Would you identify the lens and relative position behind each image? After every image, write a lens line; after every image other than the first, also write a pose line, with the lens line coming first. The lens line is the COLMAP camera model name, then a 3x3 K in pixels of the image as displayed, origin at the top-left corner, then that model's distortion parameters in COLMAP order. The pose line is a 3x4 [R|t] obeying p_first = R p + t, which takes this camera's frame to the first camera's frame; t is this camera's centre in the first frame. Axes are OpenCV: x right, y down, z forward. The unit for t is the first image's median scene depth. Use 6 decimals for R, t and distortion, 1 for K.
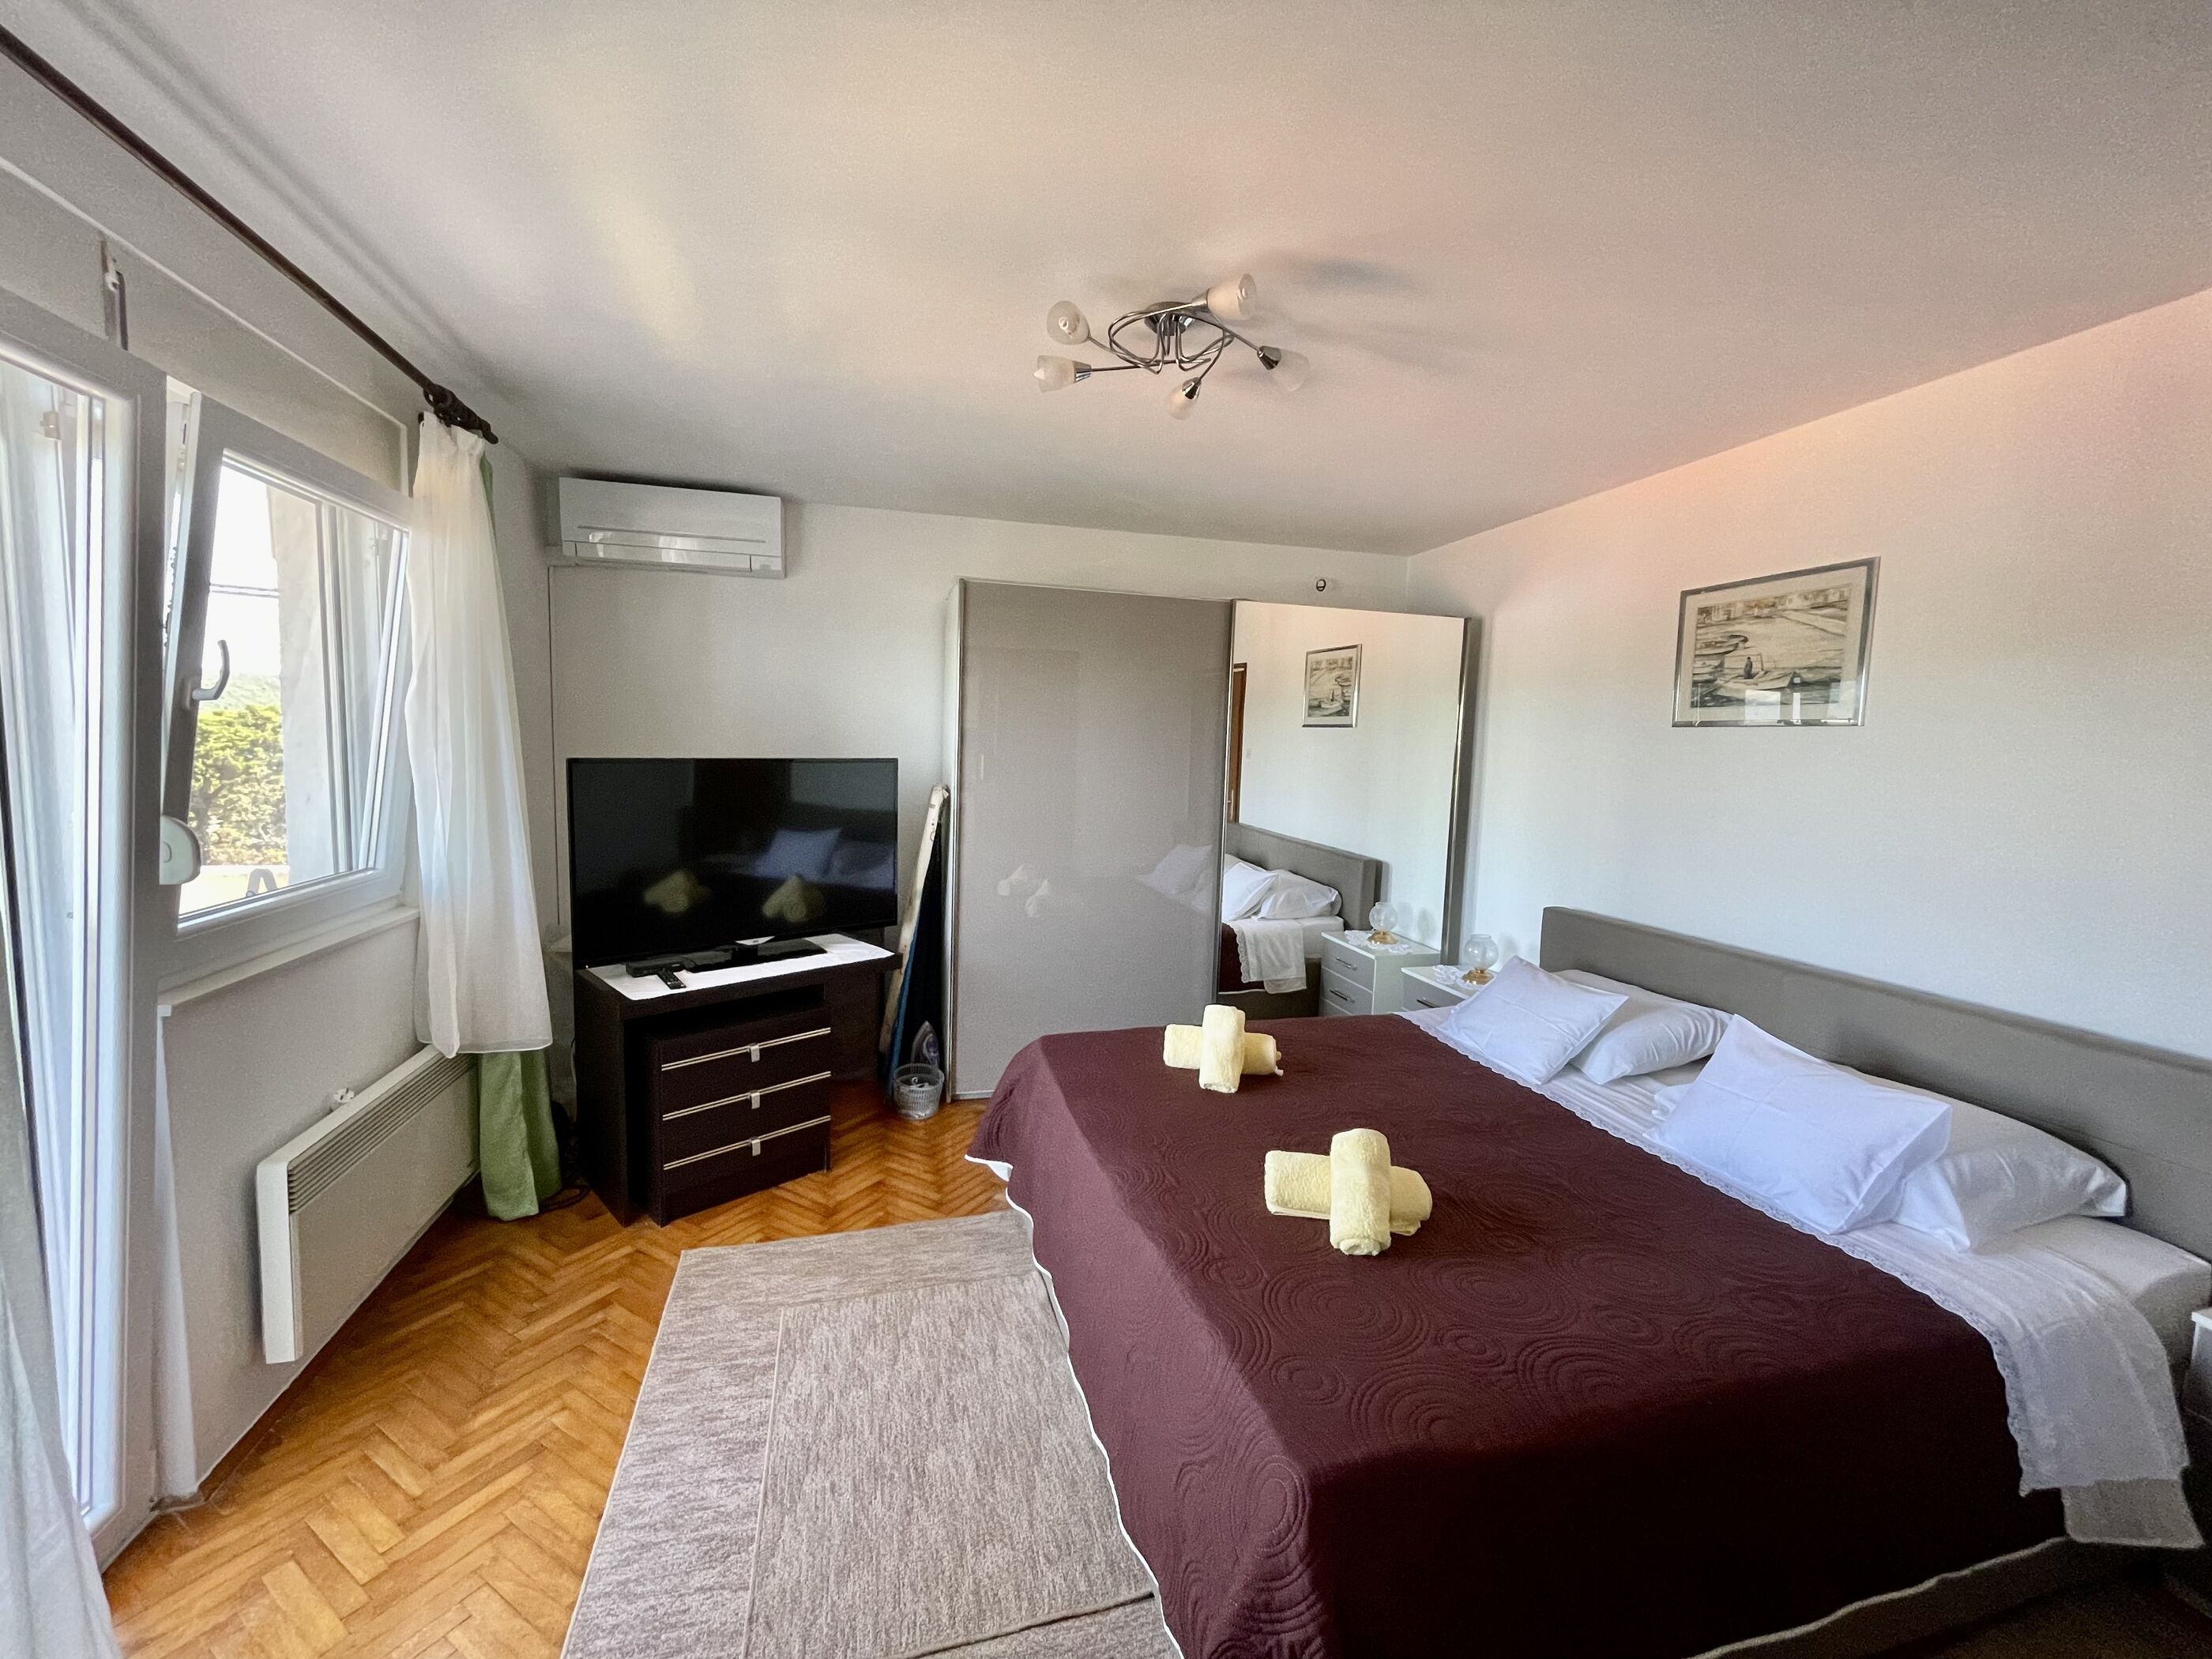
lens RADIAL K [[898.5, 0, 1107.6], [0, 898.5, 820.2], [0, 0, 1]] dist [-0.003106, -0.000391]
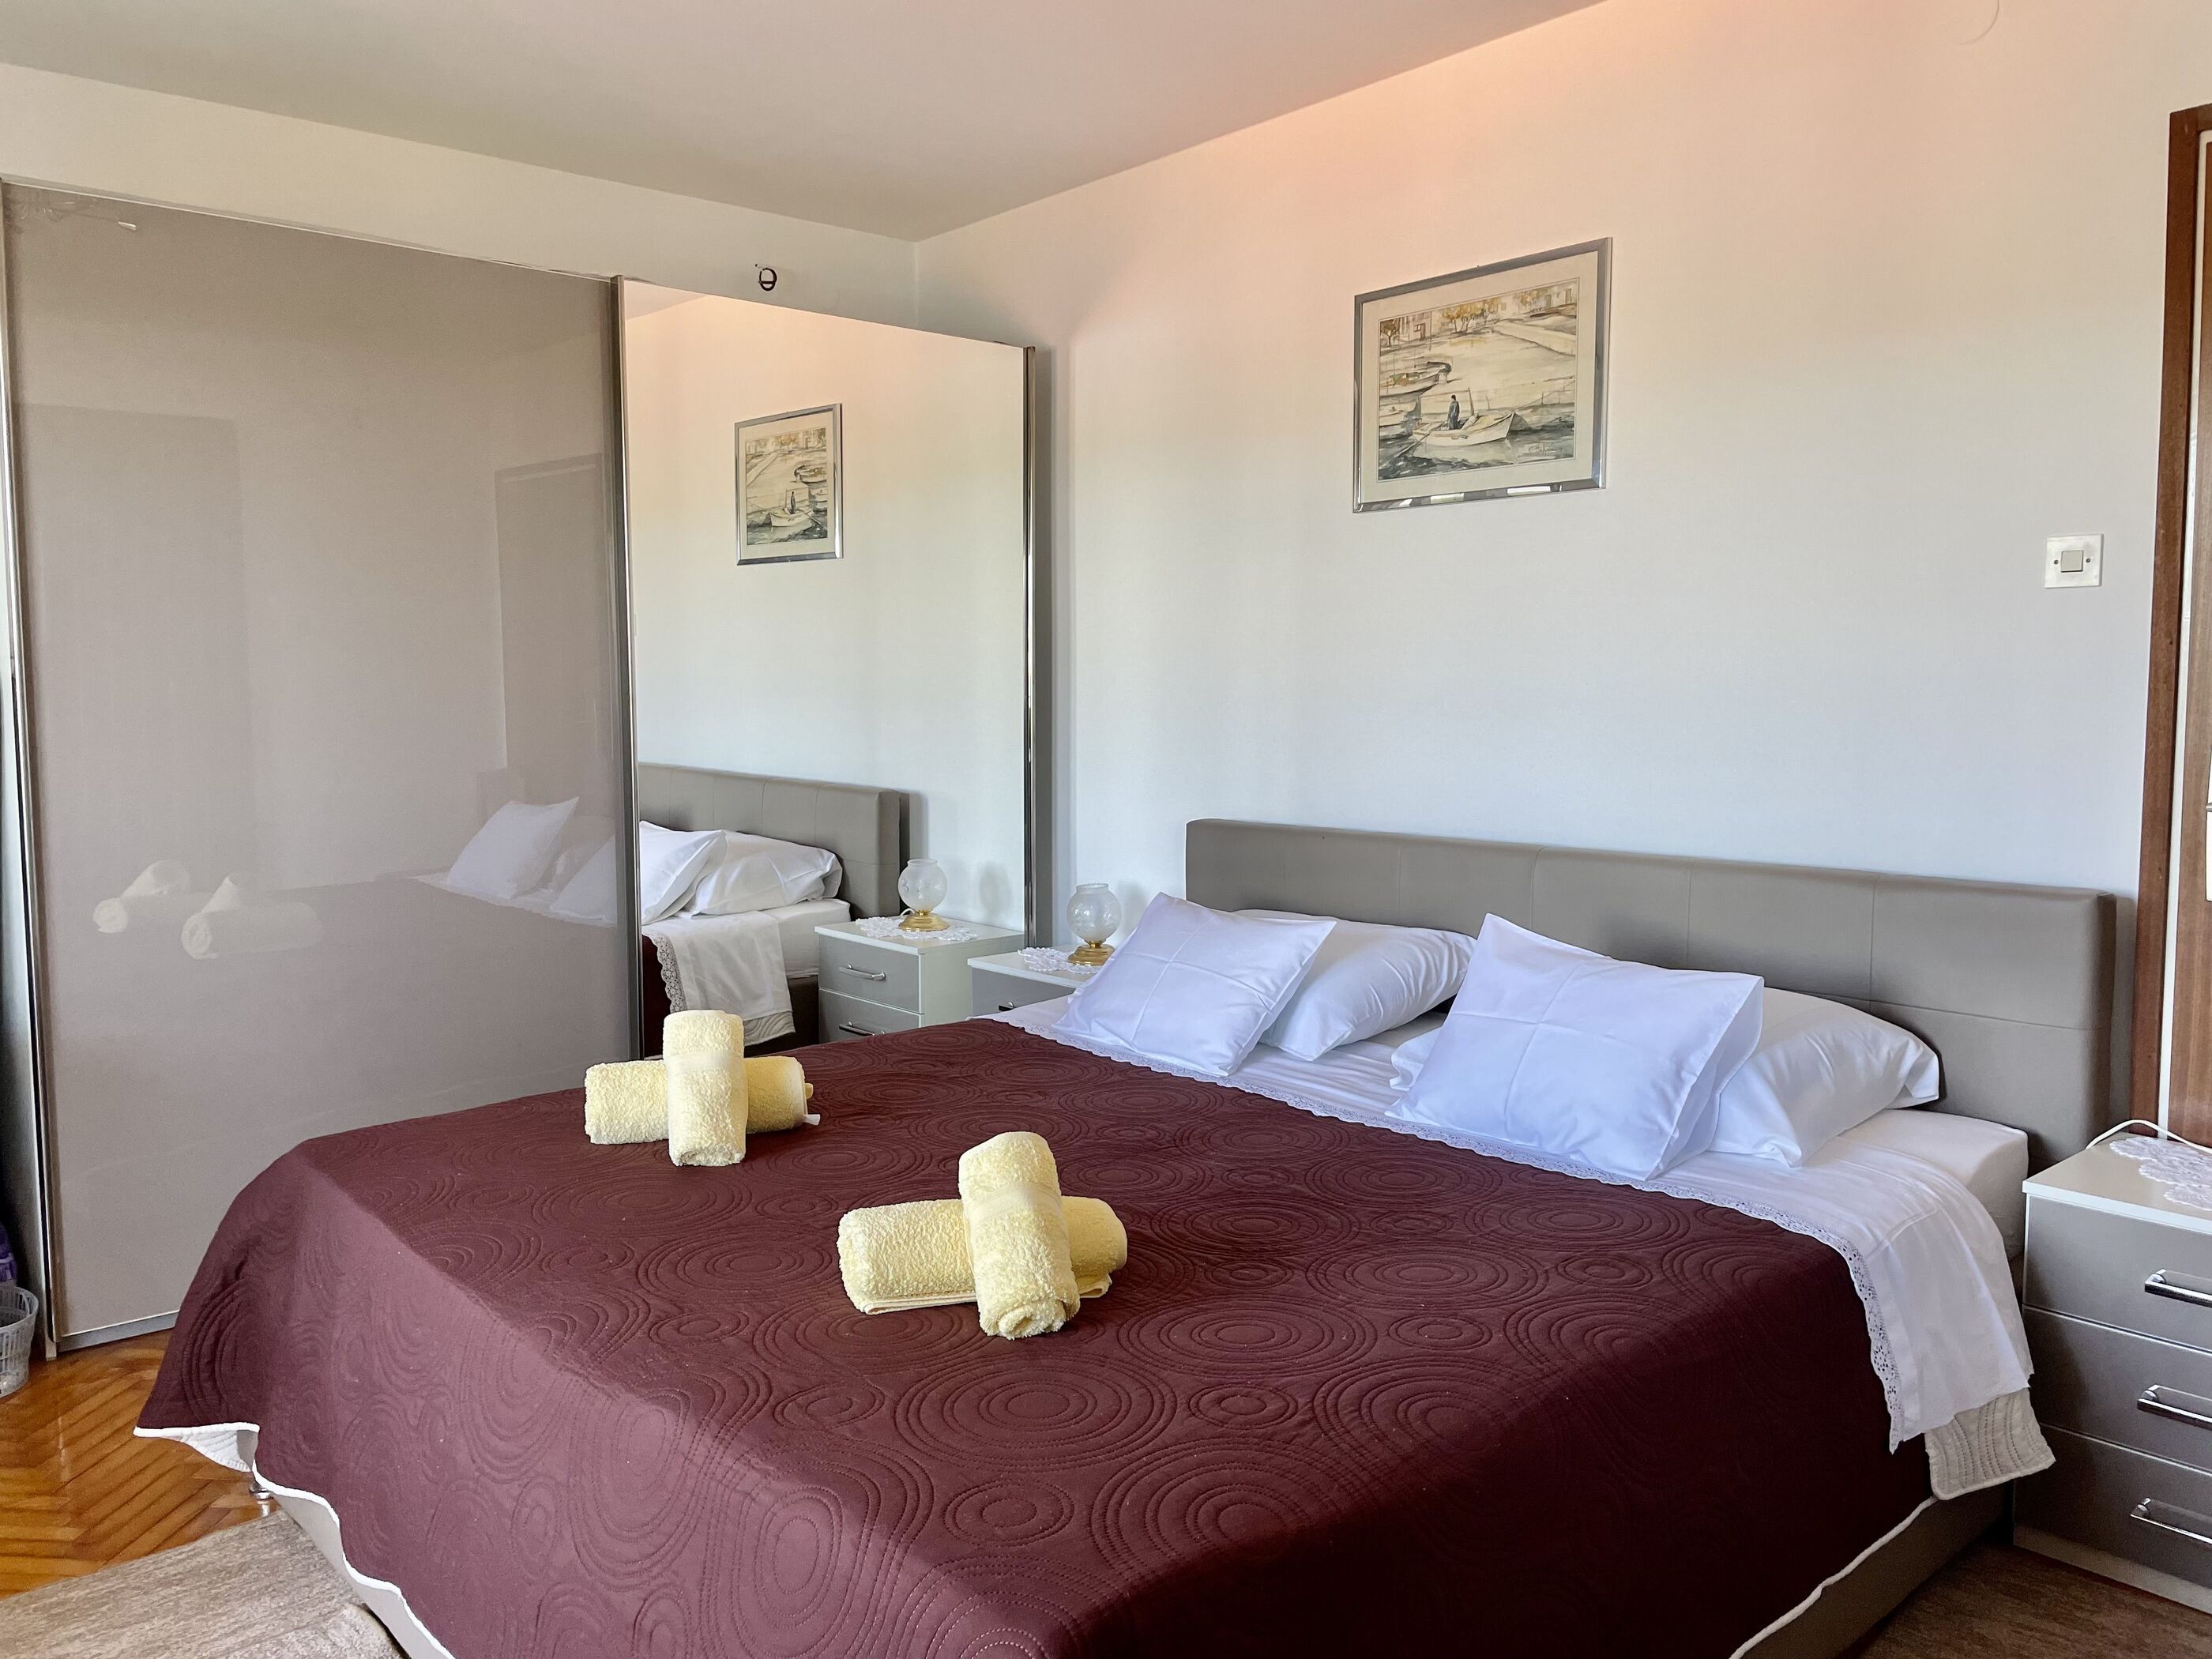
lens RADIAL K [[1667.8, 0, 1105.8], [0, 1667.8, 828.7], [0, 0, 1]] dist [0.085266, -0.111852]
pose [[0.895320, -0.073520, 0.439313, -0.071082], [0.068877, 0.997272, 0.026524, 0.078426], [-0.440065, 0.006511, 0.897942, 0.009419]]
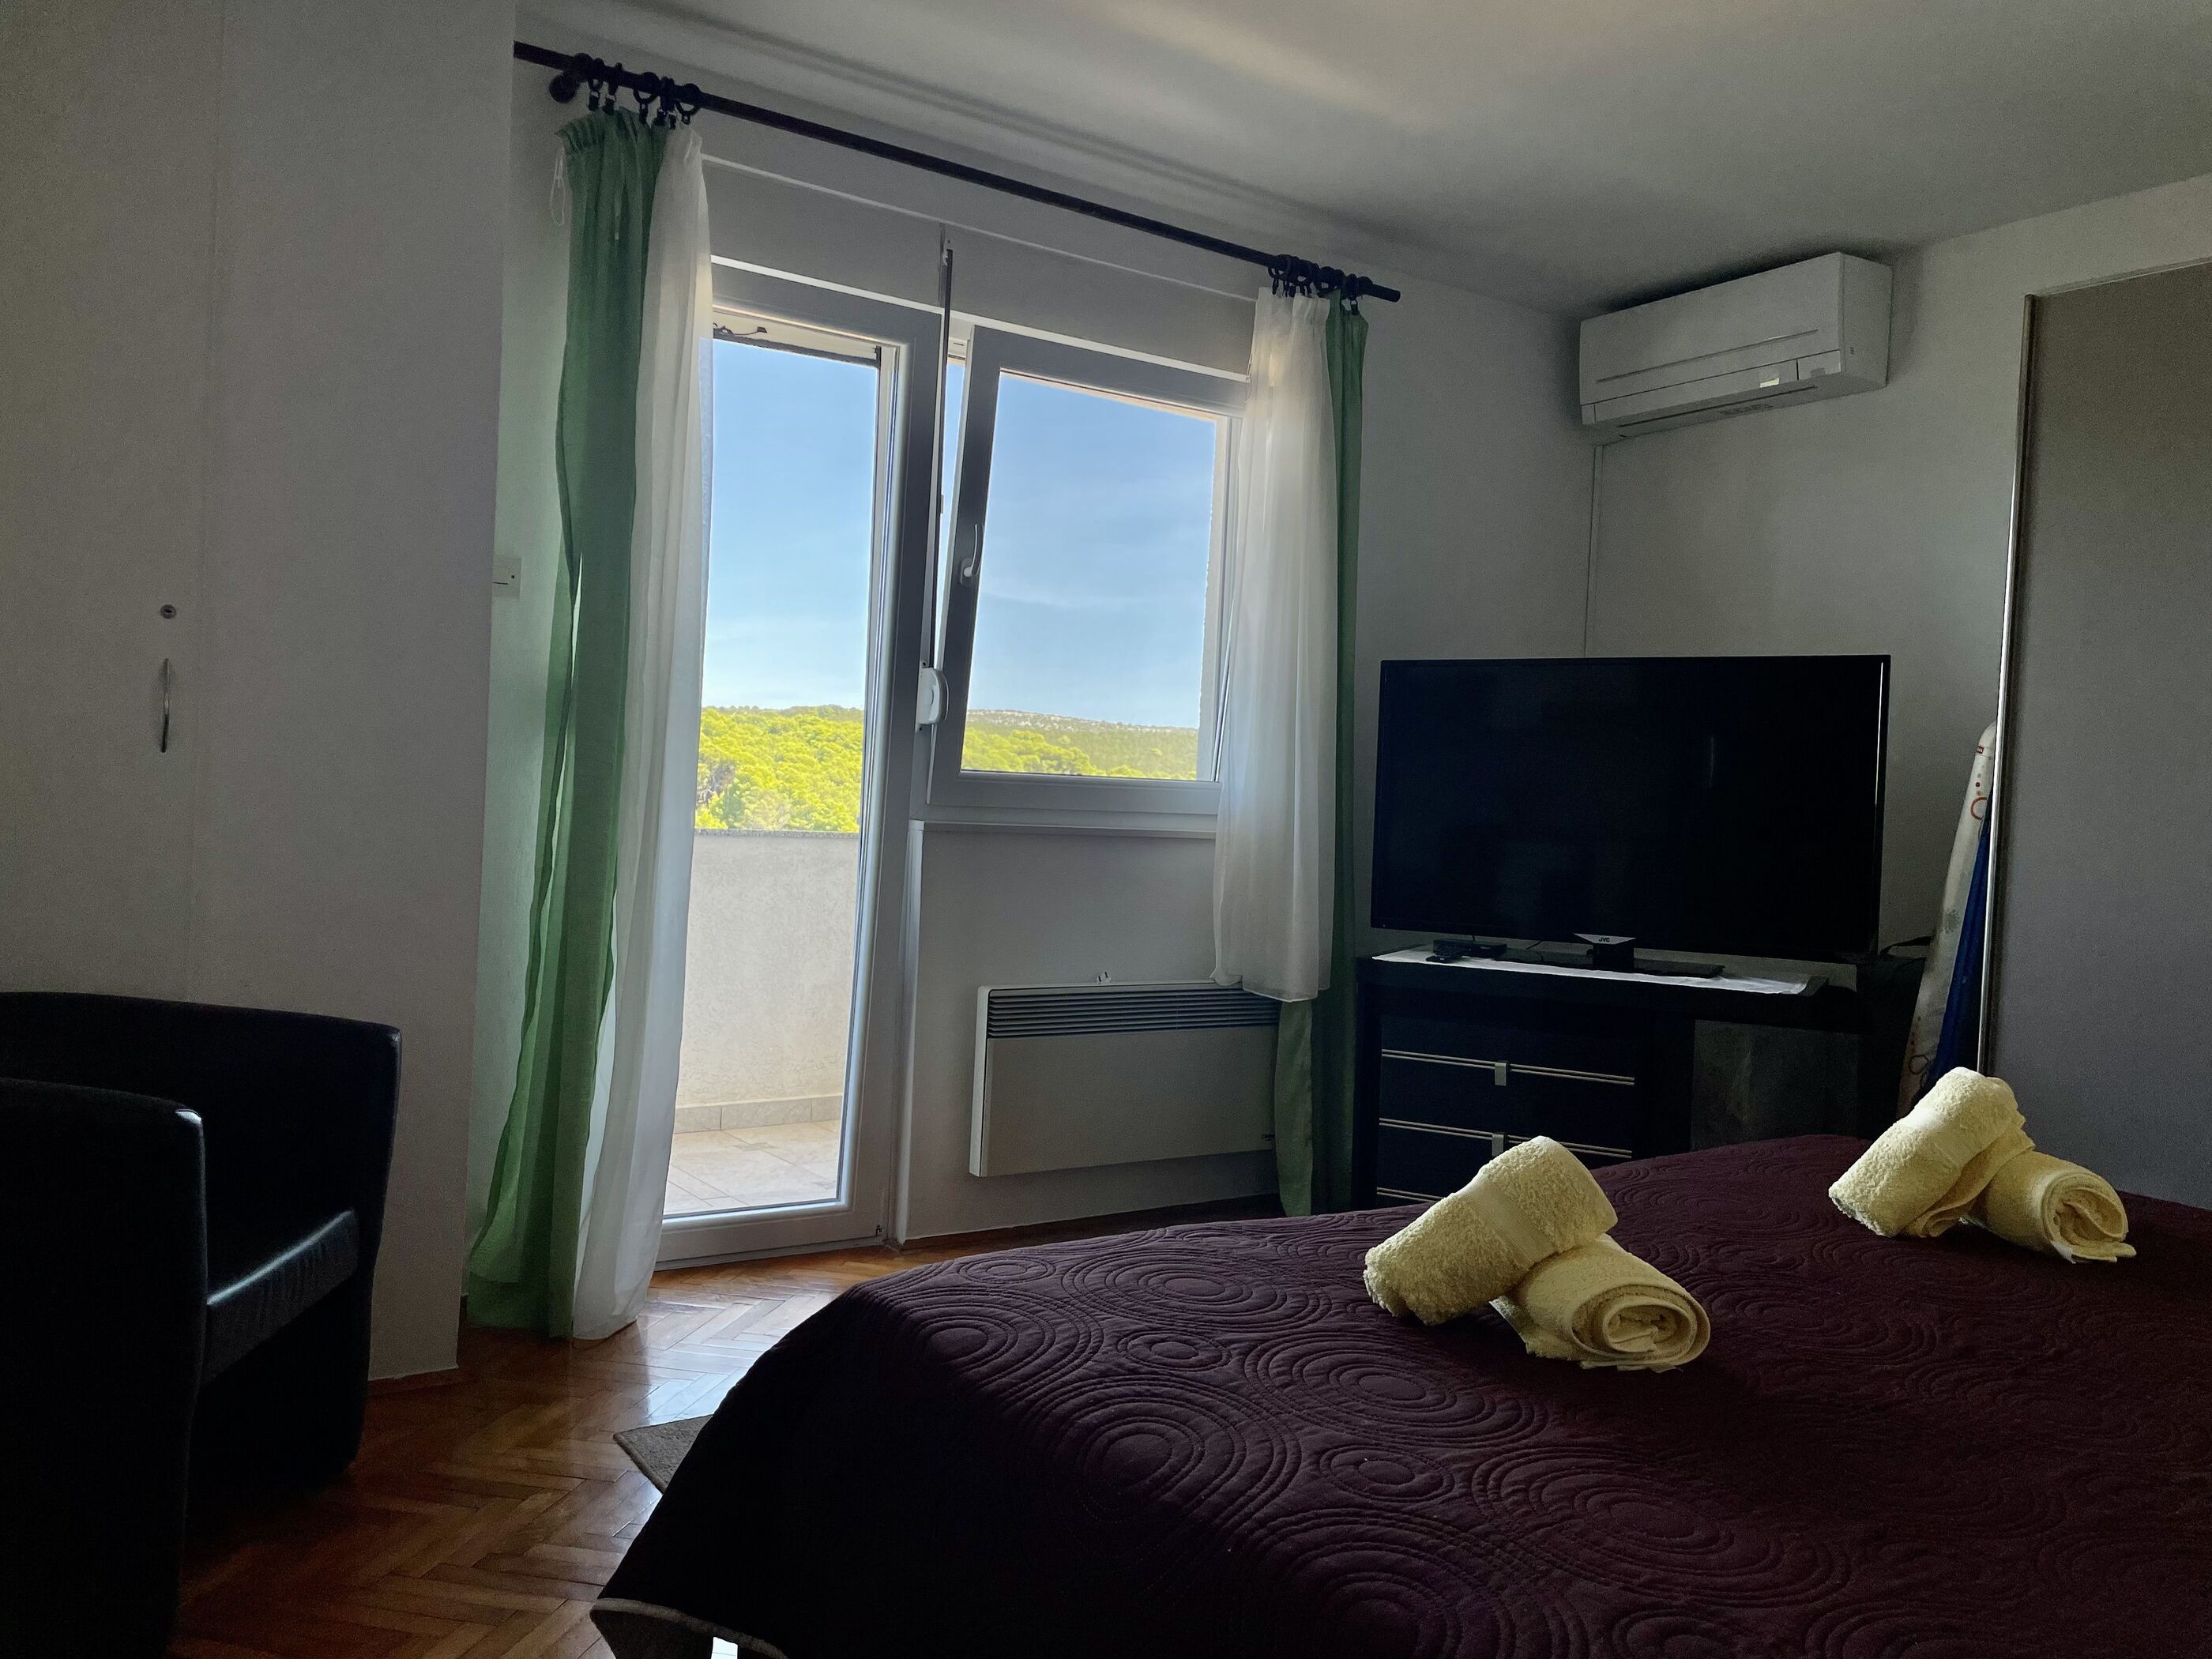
lens RADIAL K [[1667.8, 0, 1119.5], [0, 1667.8, 827.7], [0, 0, 1]] dist [0.085266, -0.111852]
pose [[0.315954, 0.004683, -0.948763, 0.677503], [-0.119786, 0.992183, -0.034994, 0.145784], [0.941182, 0.124705, 0.314045, 0.293470]]
